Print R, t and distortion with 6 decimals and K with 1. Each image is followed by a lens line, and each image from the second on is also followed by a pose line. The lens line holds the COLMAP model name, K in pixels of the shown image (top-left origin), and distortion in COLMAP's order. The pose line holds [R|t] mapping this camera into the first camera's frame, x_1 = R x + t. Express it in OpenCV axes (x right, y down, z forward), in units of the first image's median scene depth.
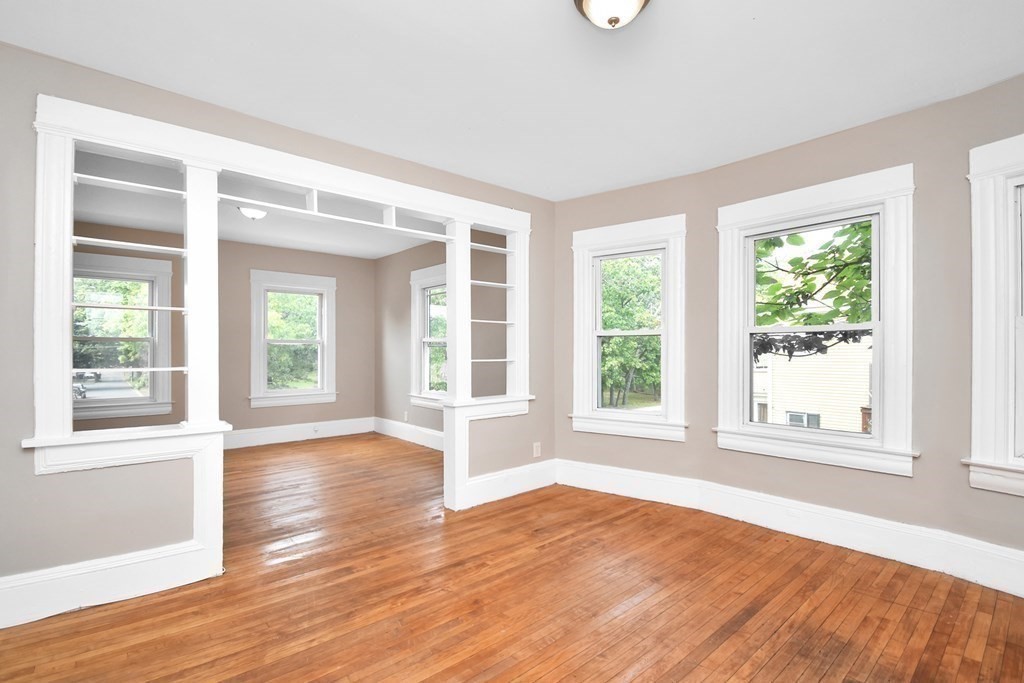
lens RADIAL K [[473.4, 0, 518.8], [0, 473.4, 349.8], [0, 0, 1]] dist [0.029127, -0.030655]
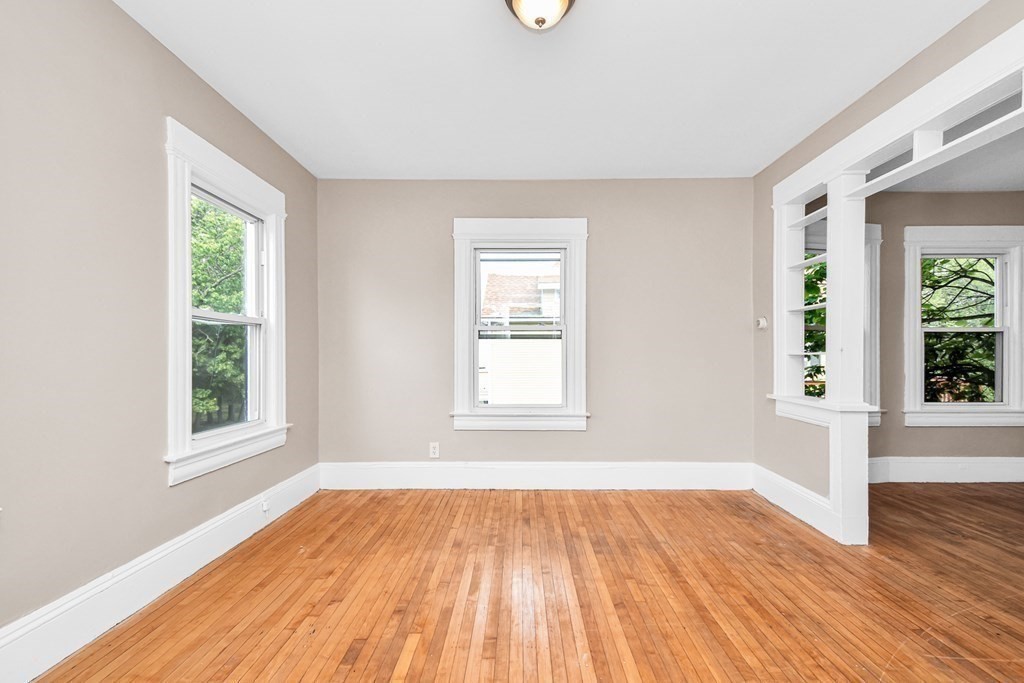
lens RADIAL K [[464.5, 0, 523.6], [0, 464.5, 358.3], [0, 0, 1]] dist [0.055897, -0.031736]
pose [[0.661071, -0.001536, 0.750322, -1.180977], [-0.003565, 0.999980, 0.005188, 0.031752], [-0.750315, -0.006105, 0.661053, 0.978255]]
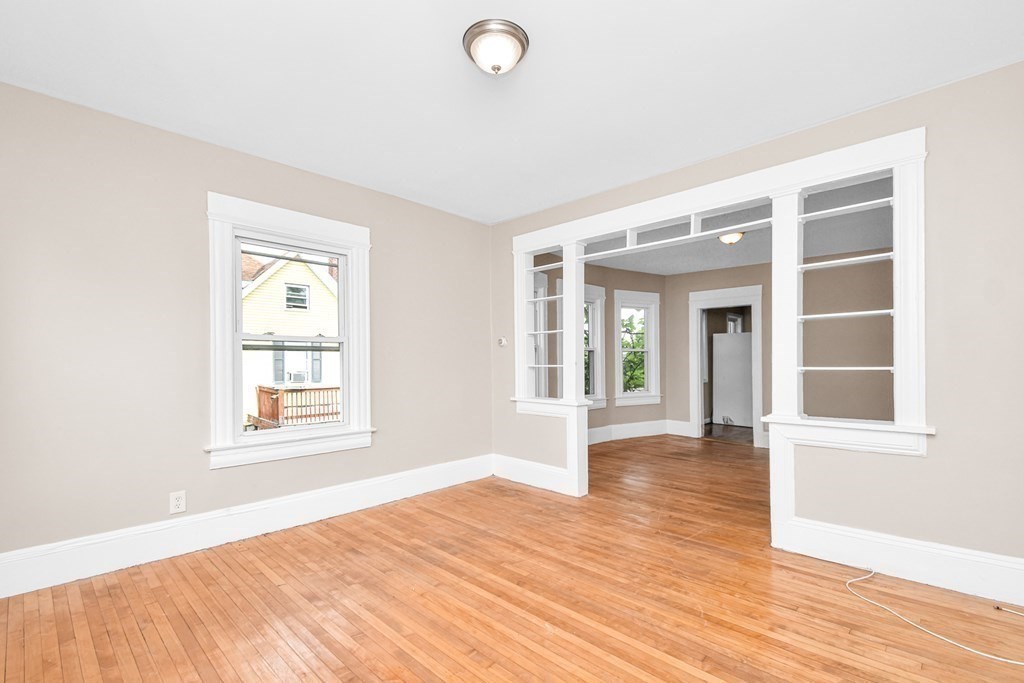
lens RADIAL K [[462.3, 0, 514.6], [0, 462.3, 363.2], [0, 0, 1]] dist [0.051470, -0.030705]
pose [[-0.080799, 0.000095, 0.996730, -1.360392], [0.002936, 0.999996, 0.000142, 0.016542], [-0.996726, 0.002937, -0.080799, 1.369332]]
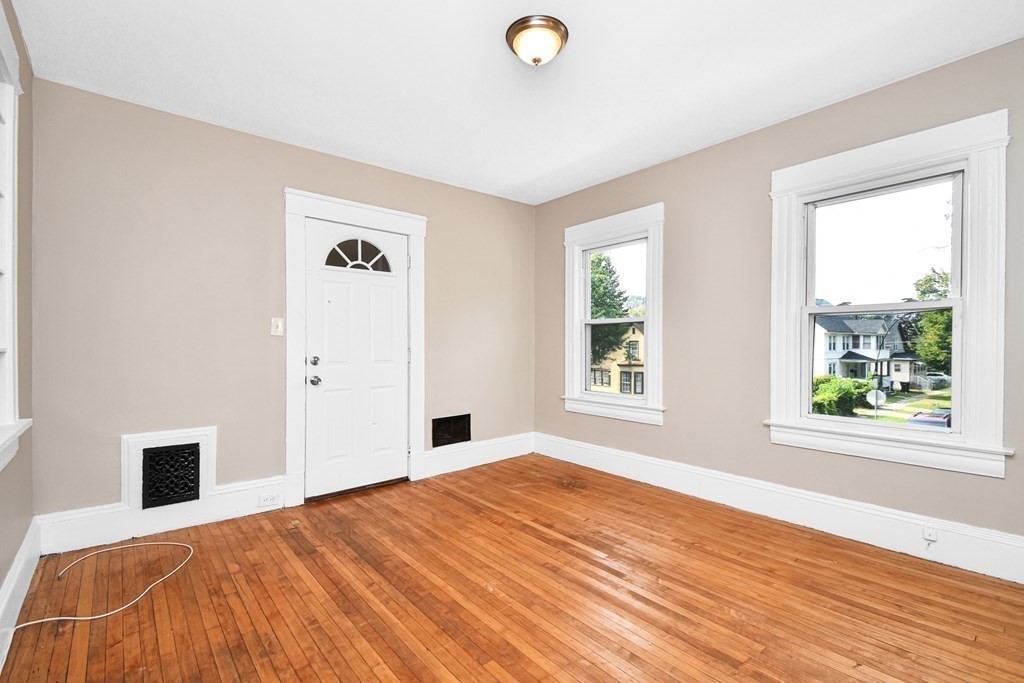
lens RADIAL K [[461.4, 0, 517.9], [0, 461.4, 344.5], [0, 0, 1]] dist [0.052850, -0.030173]
pose [[-0.027535, 0.001326, -0.999620, -0.080165], [0.005116, 0.999986, 0.001186, 0.023461], [0.999608, -0.005082, -0.027541, 1.333255]]
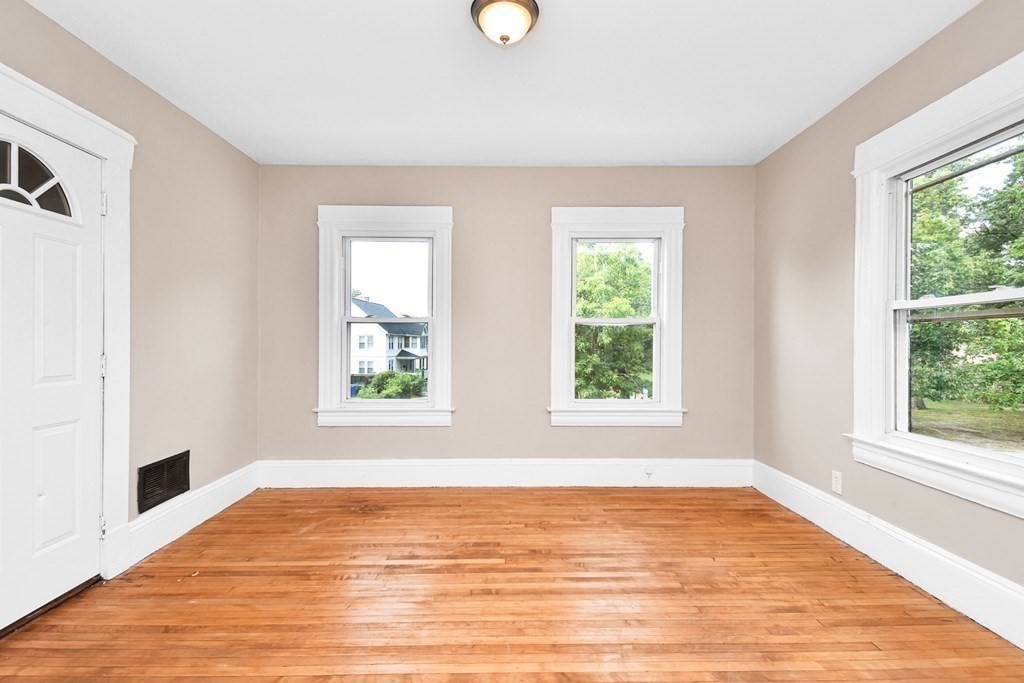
lens RADIAL K [[471.6, 0, 514.1], [0, 471.6, 343.3], [0, 0, 1]] dist [0.055006, -0.031068]
pose [[0.752040, 0.001313, -0.659116, -0.323731], [0.000711, 0.999996, 0.002804, 0.017308], [0.659117, -0.002577, 0.752036, 0.888515]]
